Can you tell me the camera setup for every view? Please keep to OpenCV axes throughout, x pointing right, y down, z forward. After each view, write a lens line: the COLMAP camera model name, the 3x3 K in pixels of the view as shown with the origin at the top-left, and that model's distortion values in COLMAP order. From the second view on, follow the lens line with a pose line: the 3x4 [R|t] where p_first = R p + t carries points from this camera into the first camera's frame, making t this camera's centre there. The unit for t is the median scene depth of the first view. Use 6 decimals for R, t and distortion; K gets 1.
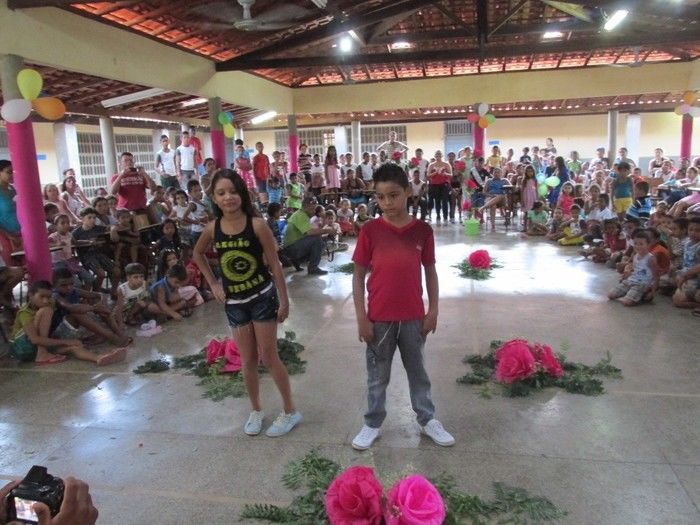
lens RADIAL K [[581.3, 0, 350.1], [0, 581.3, 262.1], [0, 0, 1]] dist [-0.030313, 0.004401]
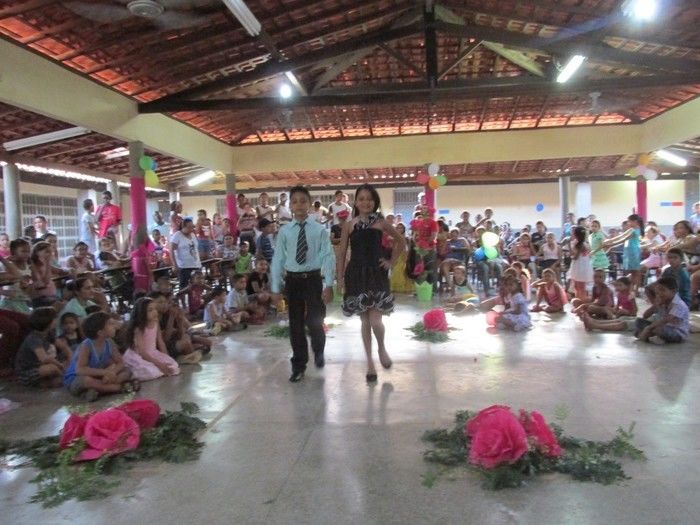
lens RADIAL K [[581.3, 0, 350.9], [0, 581.3, 262.0], [0, 0, 1]] dist [-0.030313, 0.004401]
pose [[0.996361, 0.006370, 0.084989, 0.019291], [0.005673, 0.990034, -0.140716, 0.024111], [-0.085039, 0.140686, 0.986395, 0.118616]]
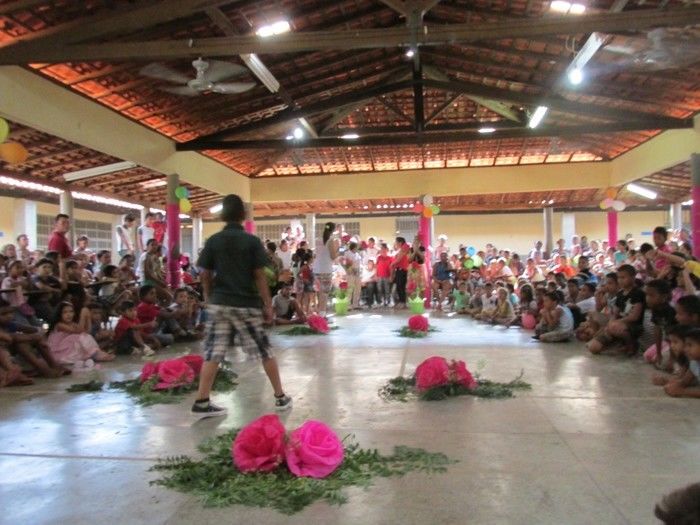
lens RADIAL K [[581.3, 0, 348.5], [0, 581.3, 260.9], [0, 0, 1]] dist [-0.030313, 0.004401]
pose [[0.997863, 0.022347, 0.061399, 0.024764], [-0.010036, 0.980964, -0.193930, 0.072021], [-0.064564, 0.192899, 0.979092, -0.031703]]
